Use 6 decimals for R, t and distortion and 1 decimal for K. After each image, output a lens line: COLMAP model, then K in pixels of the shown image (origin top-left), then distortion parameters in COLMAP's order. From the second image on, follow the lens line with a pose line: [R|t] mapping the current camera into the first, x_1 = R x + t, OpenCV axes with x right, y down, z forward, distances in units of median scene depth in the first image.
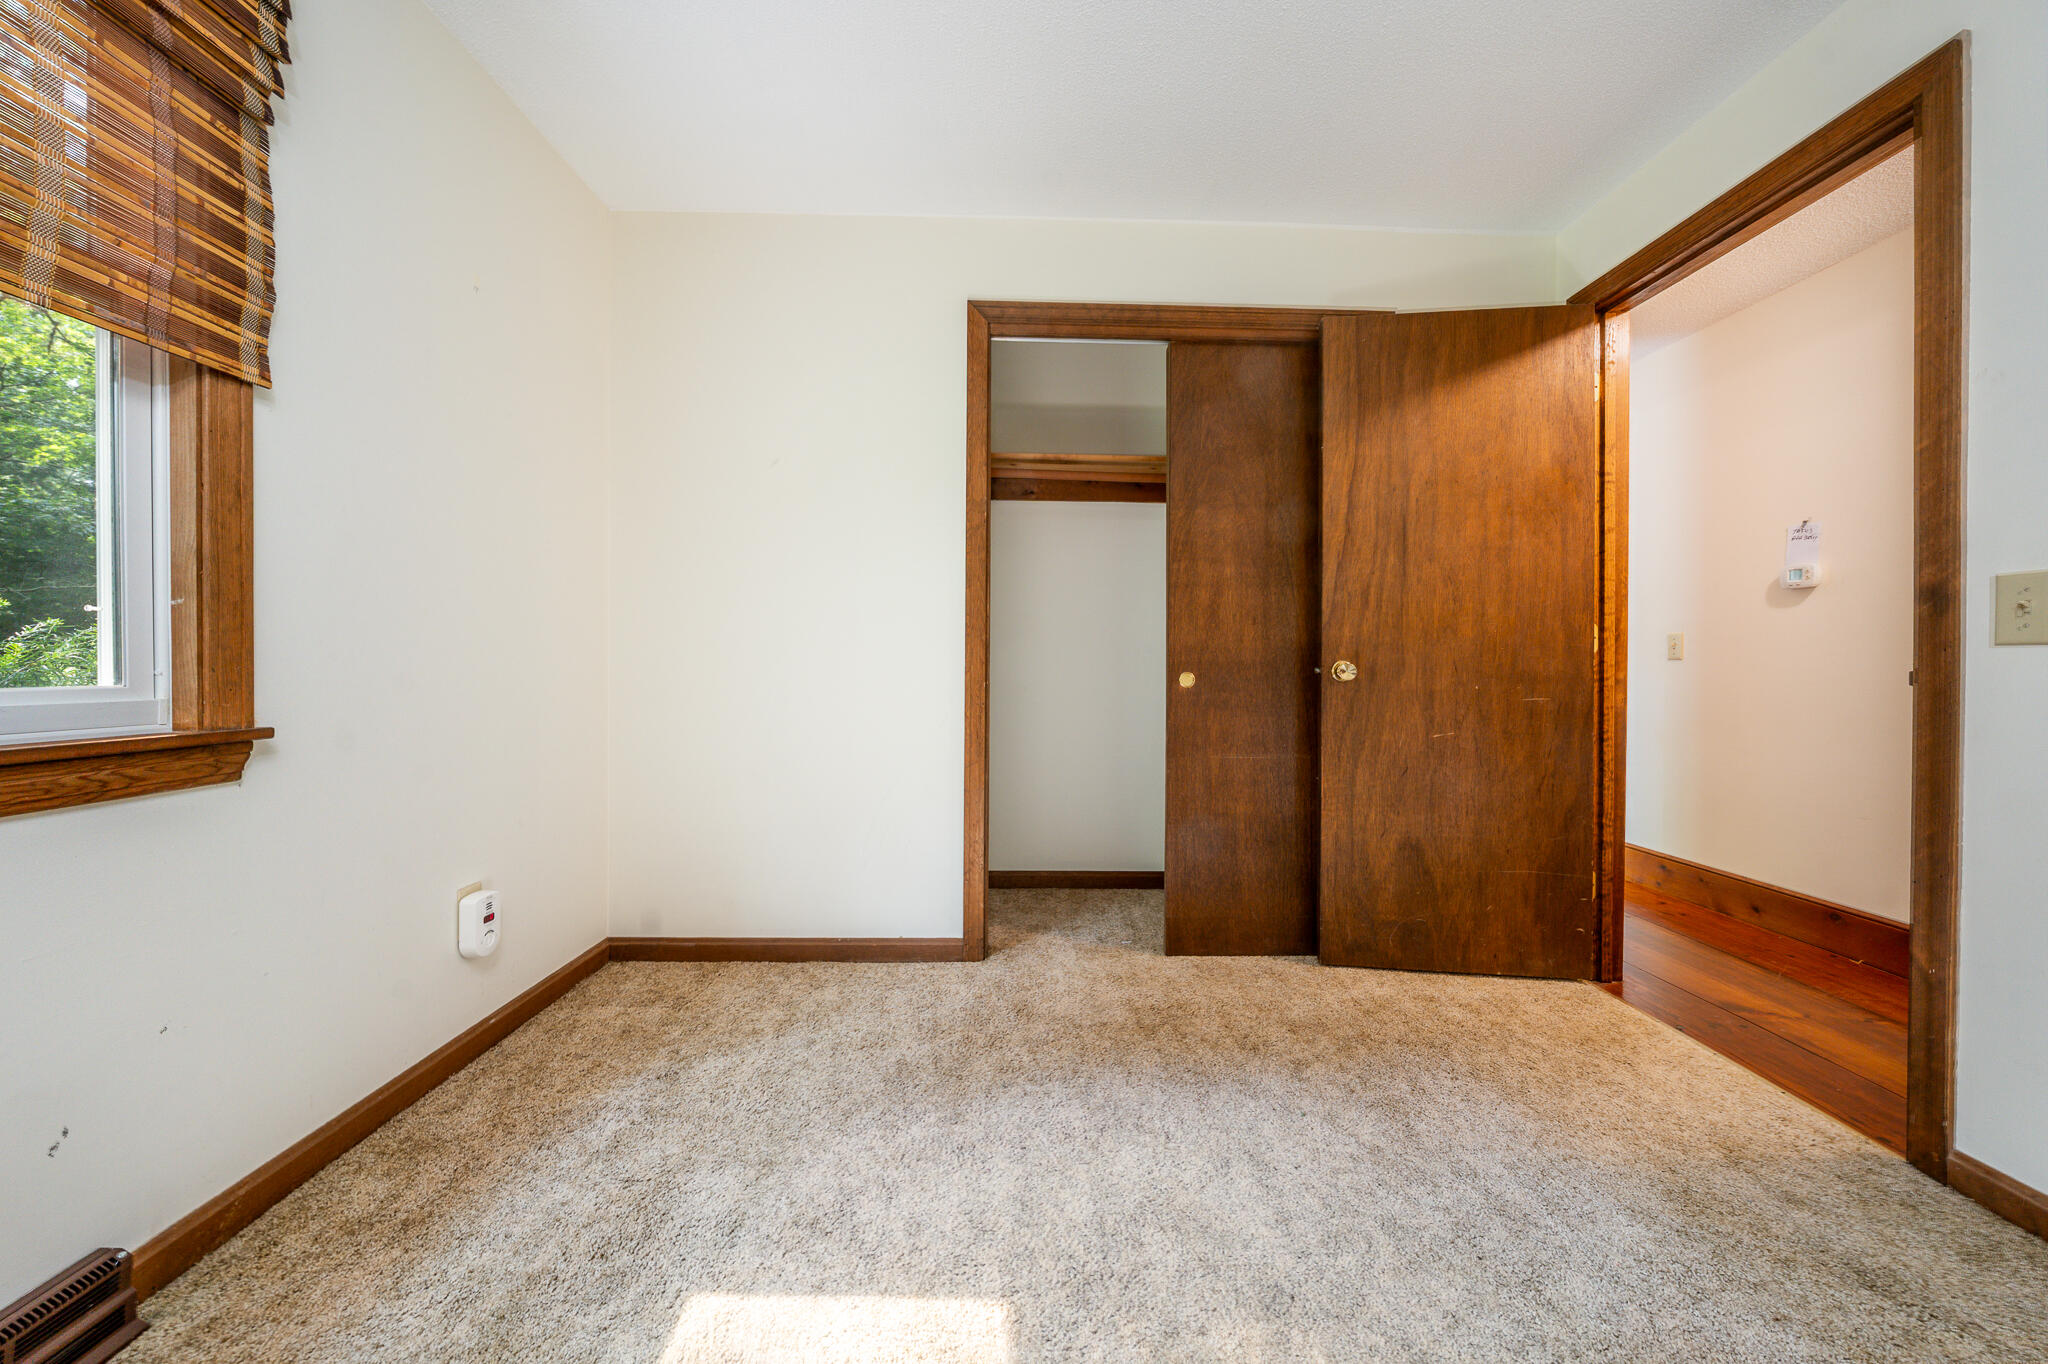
lens RADIAL K [[731.6, 0, 986.9], [0, 731.6, 669.5], [0, 0, 1]] dist [-0.000263, 0.000021]
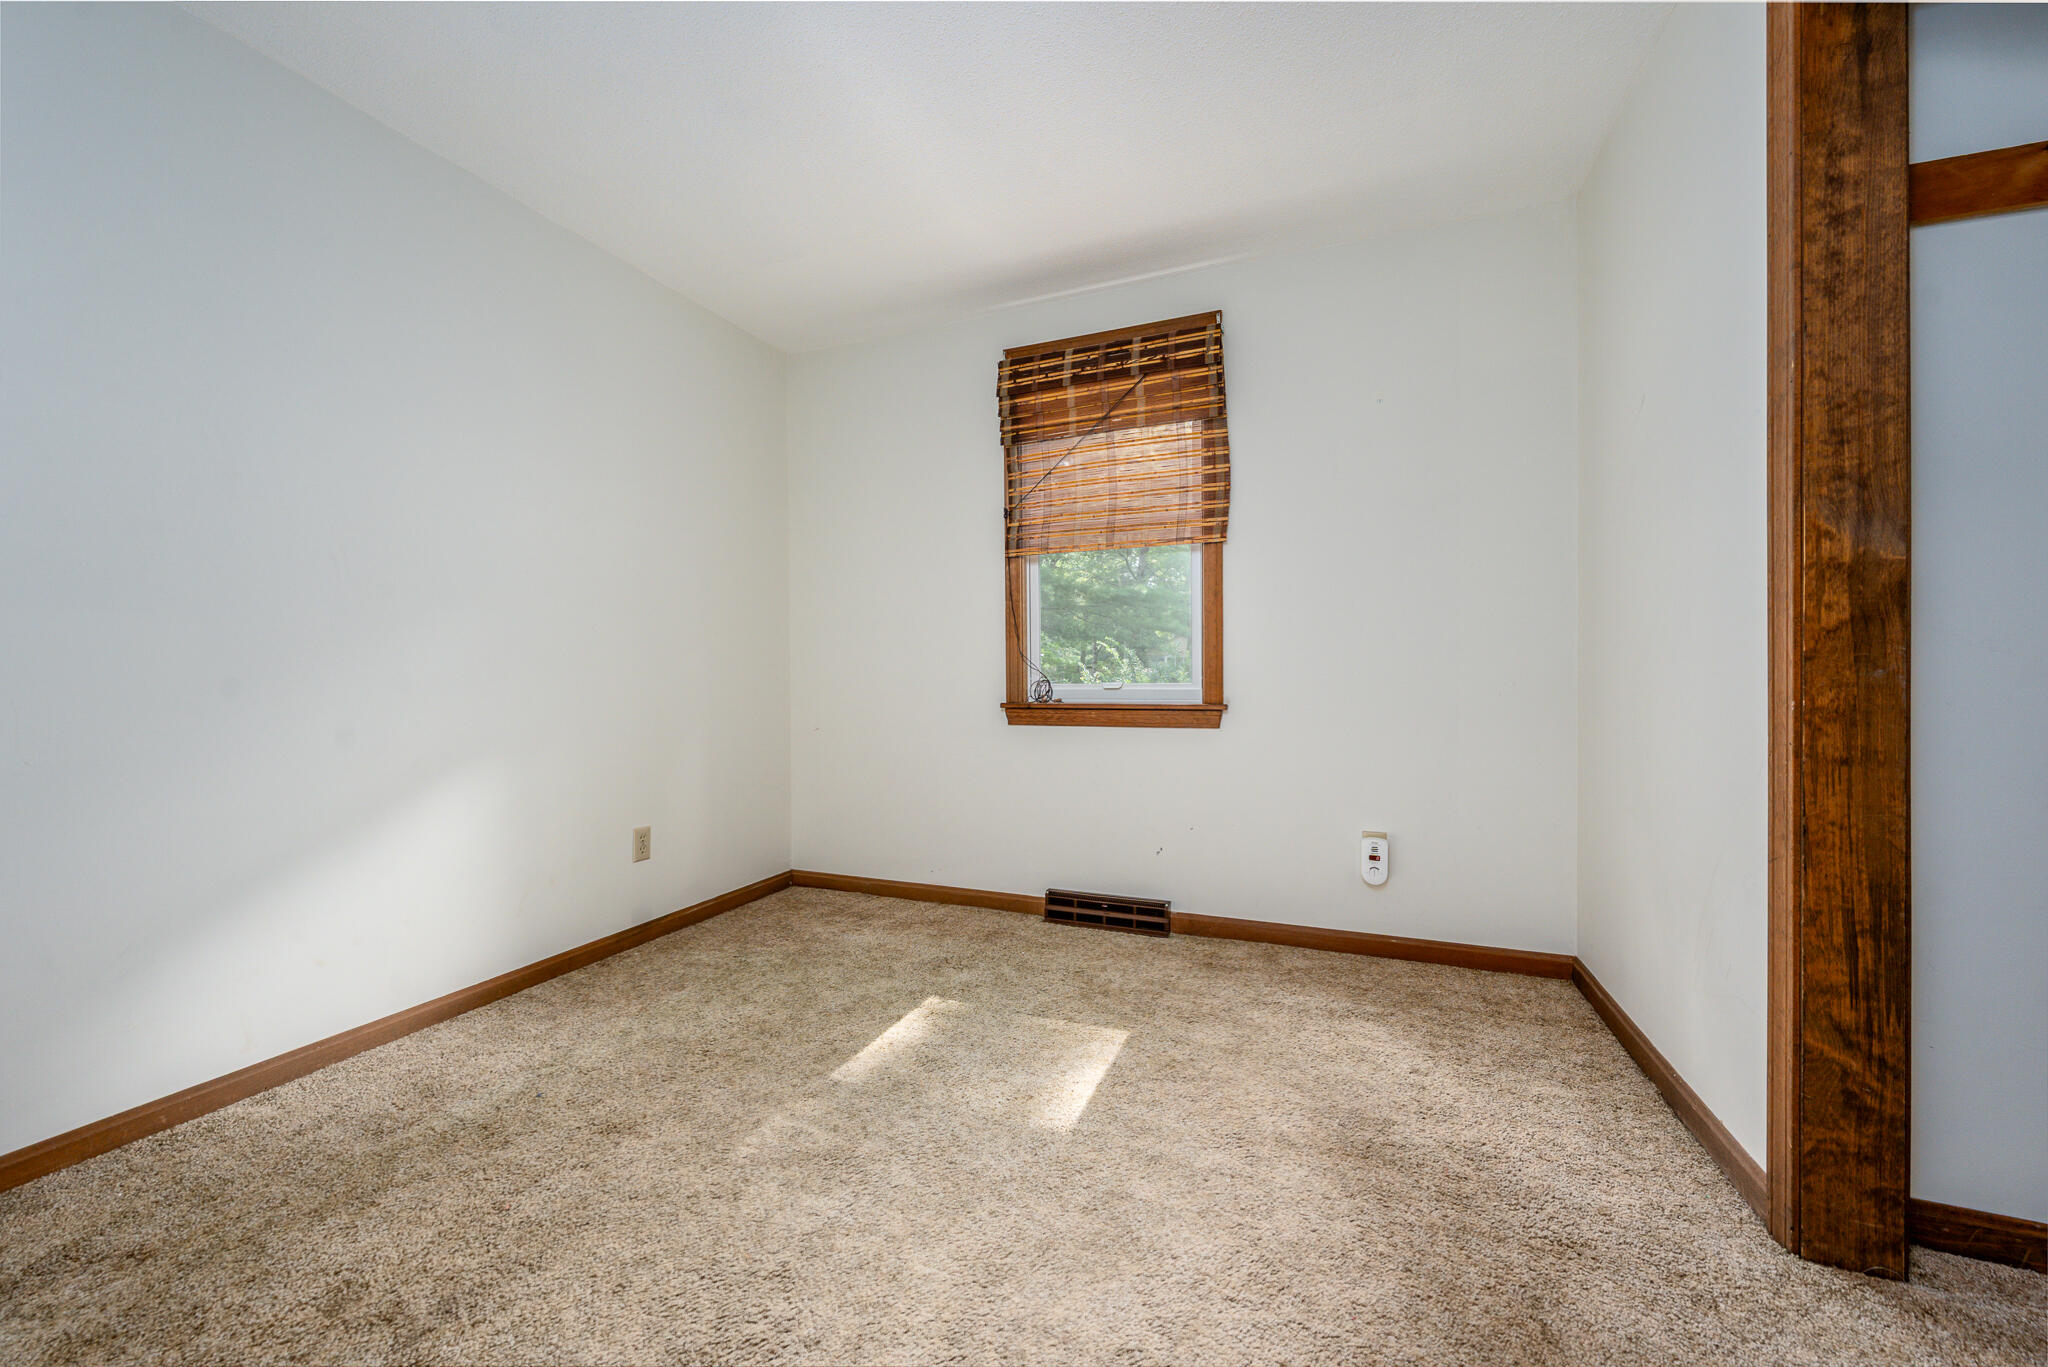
lens RADIAL K [[775.7, 0, 1024.0], [0, 775.7, 683.5], [0, 0, 1]] dist [0.000343, -0.000185]
pose [[-0.394277, -0.002033, -0.918989, 0.919356], [-0.002170, 0.999997, -0.001282, 0.017030], [0.918989, 0.001489, -0.394280, 0.978128]]
